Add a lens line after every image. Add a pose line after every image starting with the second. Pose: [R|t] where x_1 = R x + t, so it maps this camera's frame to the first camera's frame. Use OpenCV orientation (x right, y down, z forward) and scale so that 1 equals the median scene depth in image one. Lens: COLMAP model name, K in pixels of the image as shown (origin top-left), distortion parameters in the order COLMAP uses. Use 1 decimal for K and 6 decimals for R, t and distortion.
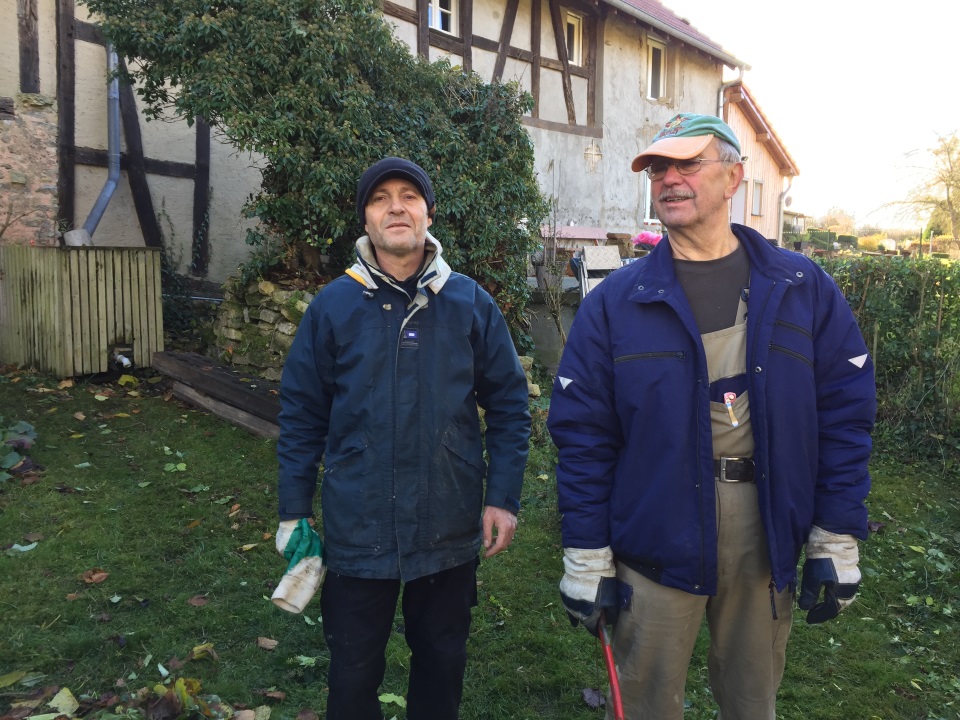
lens RADIAL K [[809.2, 0, 474.1], [0, 809.2, 361.6], [0, 0, 1]] dist [0.049565, -0.031553]
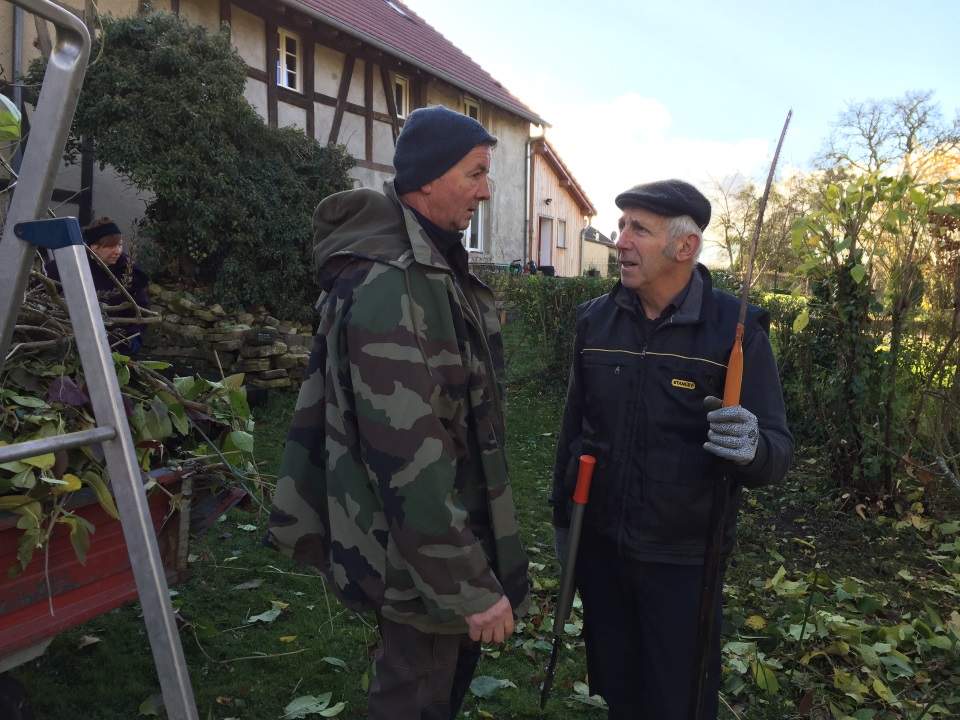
lens RADIAL K [[809.2, 0, 486.6], [0, 809.2, 363.9], [0, 0, 1]] dist [0.049565, -0.031553]
pose [[0.980371, -0.001714, 0.197155, 0.017946], [0.007589, 0.999549, -0.029047, 0.077498], [-0.197016, 0.029973, 0.979942, -0.438764]]
